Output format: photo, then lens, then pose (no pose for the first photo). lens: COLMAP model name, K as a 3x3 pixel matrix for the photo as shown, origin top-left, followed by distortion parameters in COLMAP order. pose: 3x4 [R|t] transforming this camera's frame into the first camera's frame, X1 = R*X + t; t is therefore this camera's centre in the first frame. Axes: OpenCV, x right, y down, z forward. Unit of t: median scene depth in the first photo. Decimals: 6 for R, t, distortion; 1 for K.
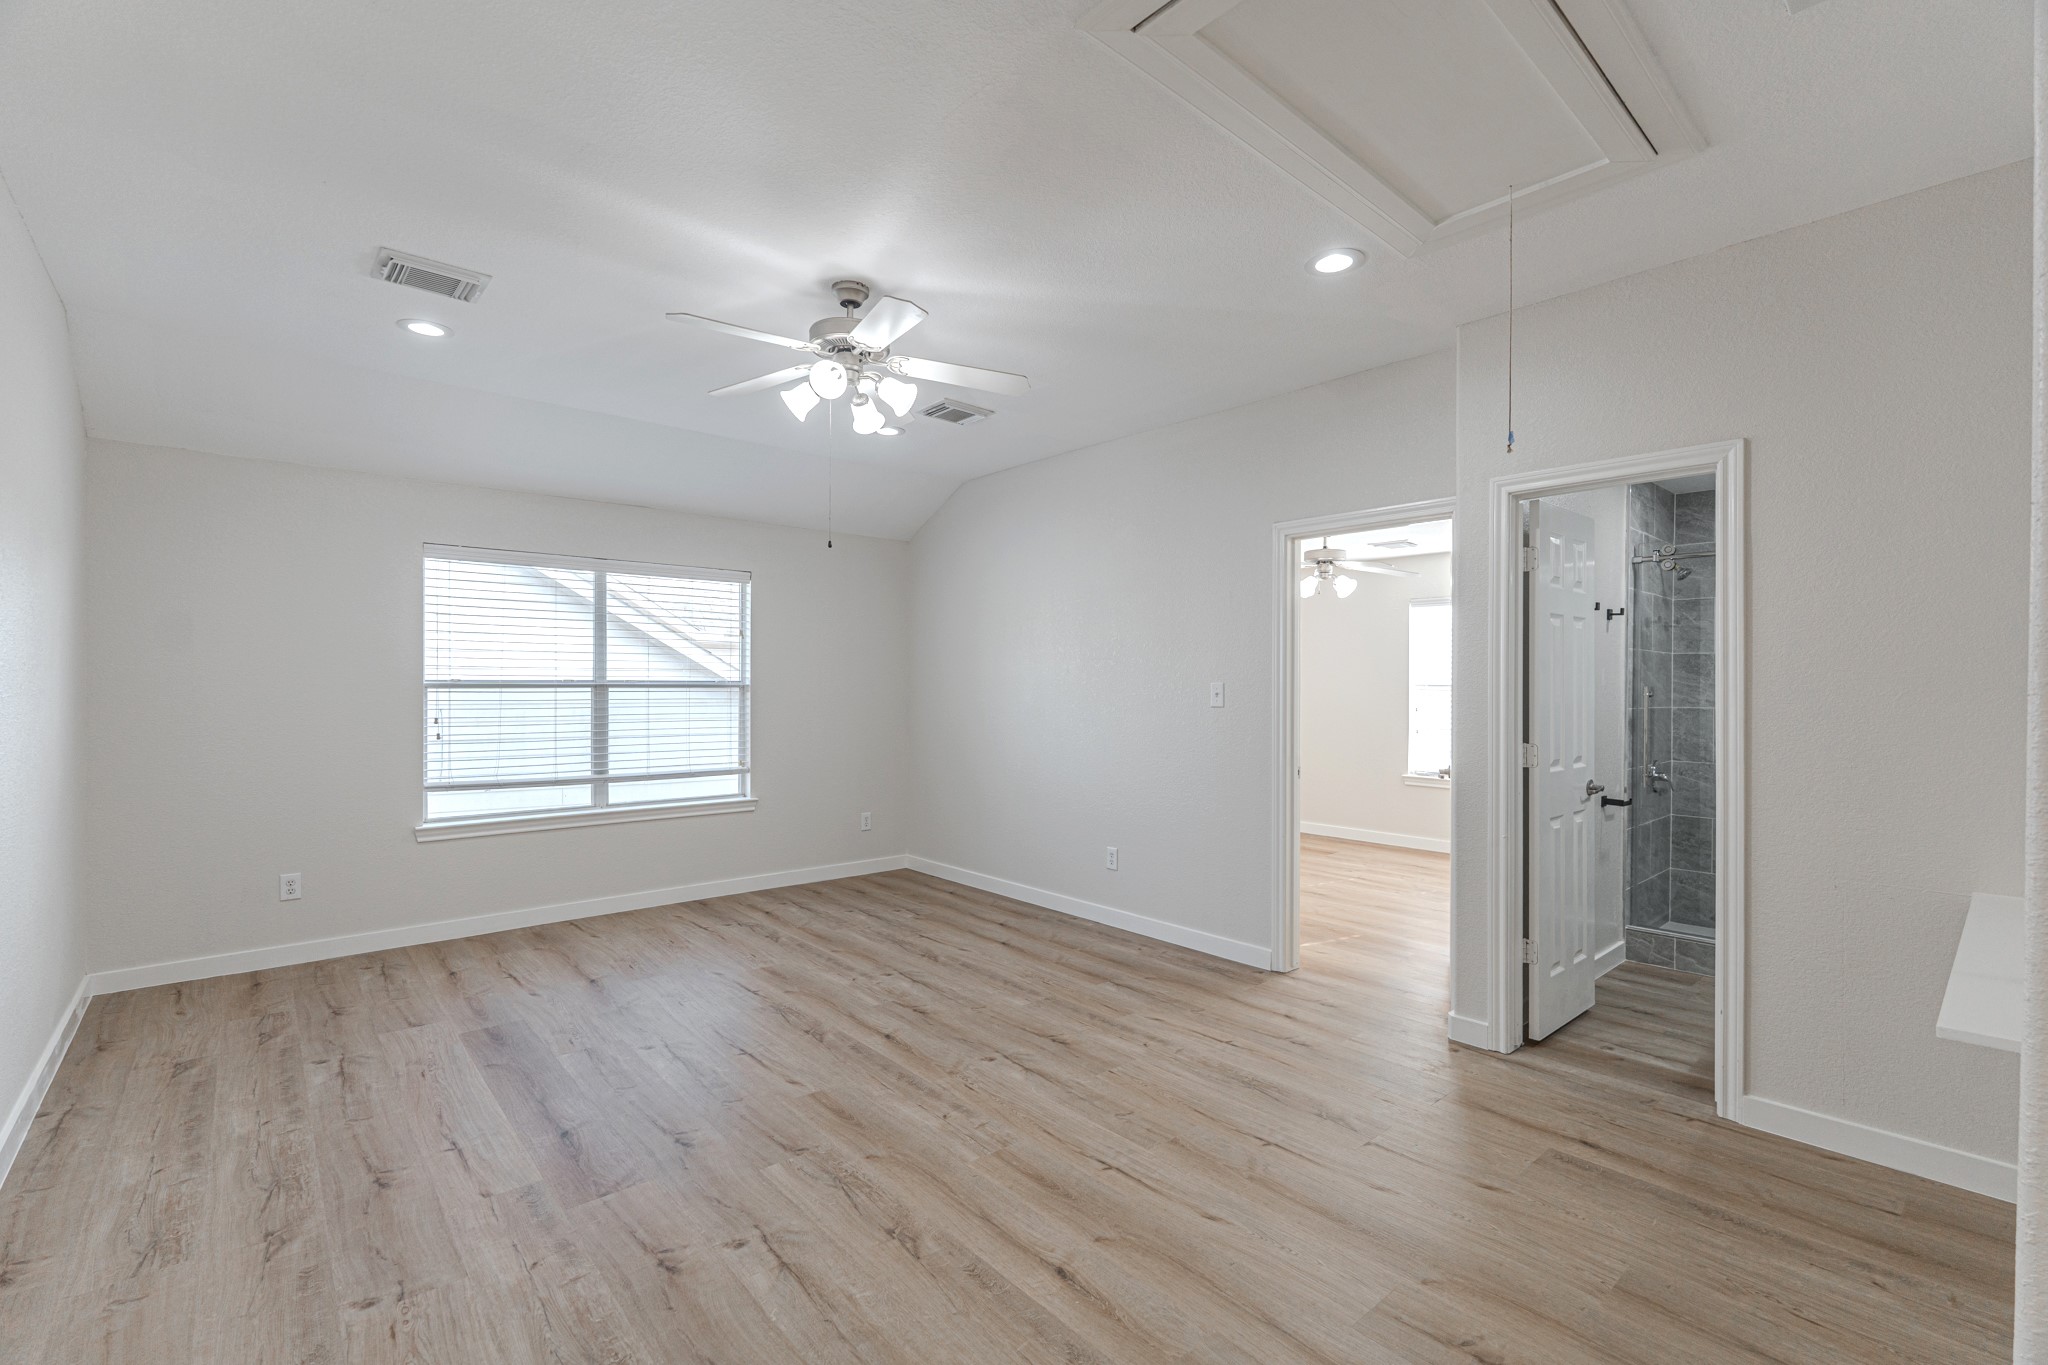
lens RADIAL K [[898.8, 0, 1024.0], [0, 898.8, 682.5], [0, 0, 1]] dist [-0.001355, 0.000104]
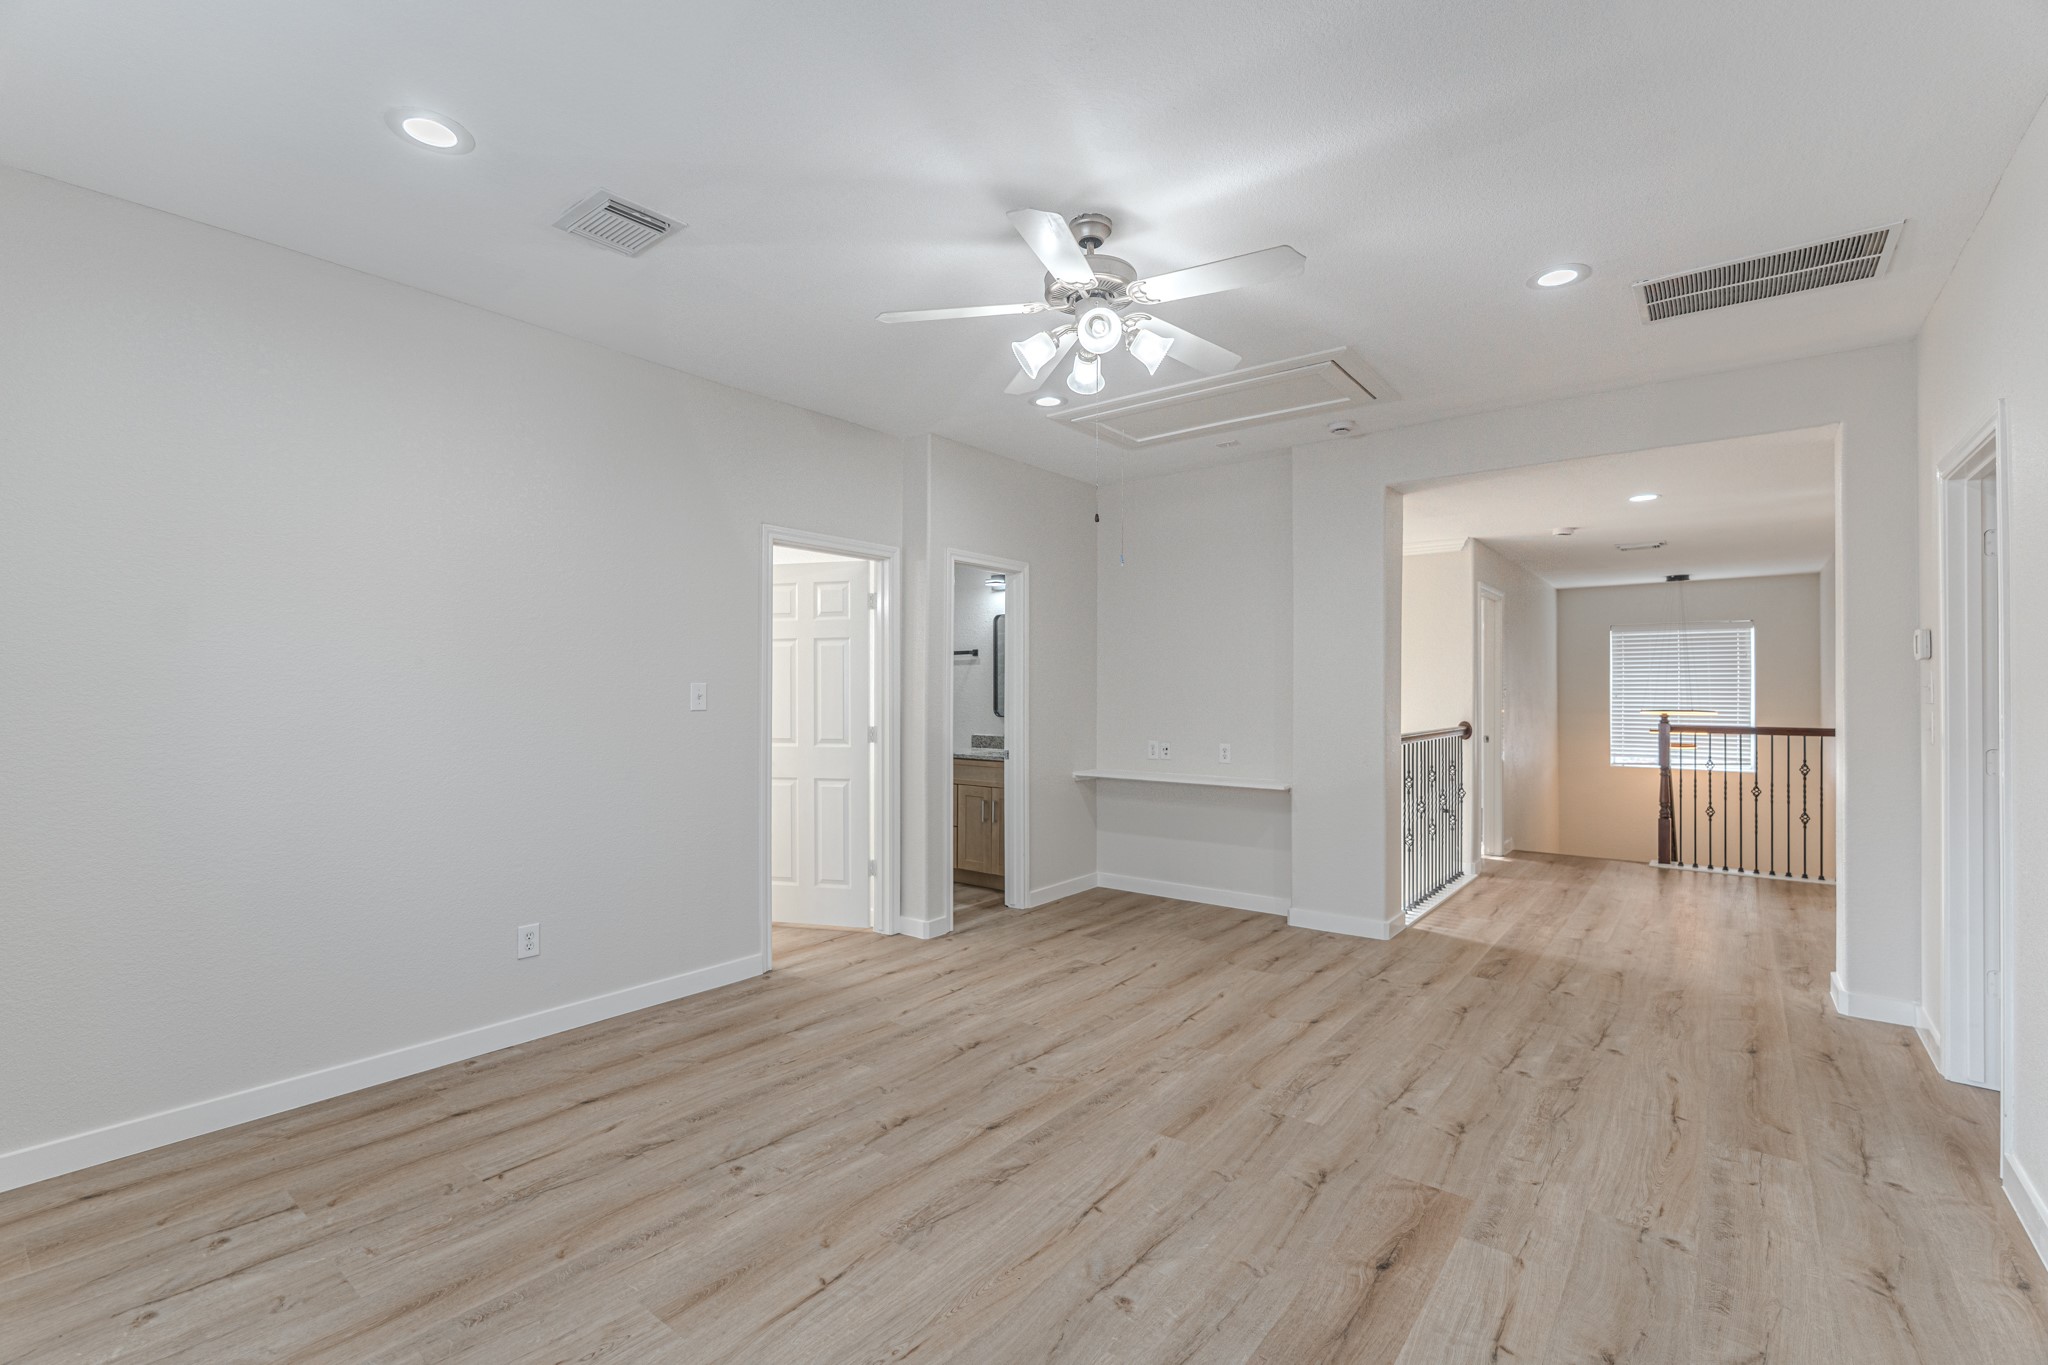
lens RADIAL K [[898.8, 0, 1024.0], [0, 898.8, 682.5], [0, 0, 1]] dist [-0.001355, 0.000104]
pose [[-0.187341, 0.006675, 0.982272, -0.950799], [-0.006972, 0.999943, -0.008125, 0.005449], [-0.982270, -0.008371, -0.187283, 1.135155]]
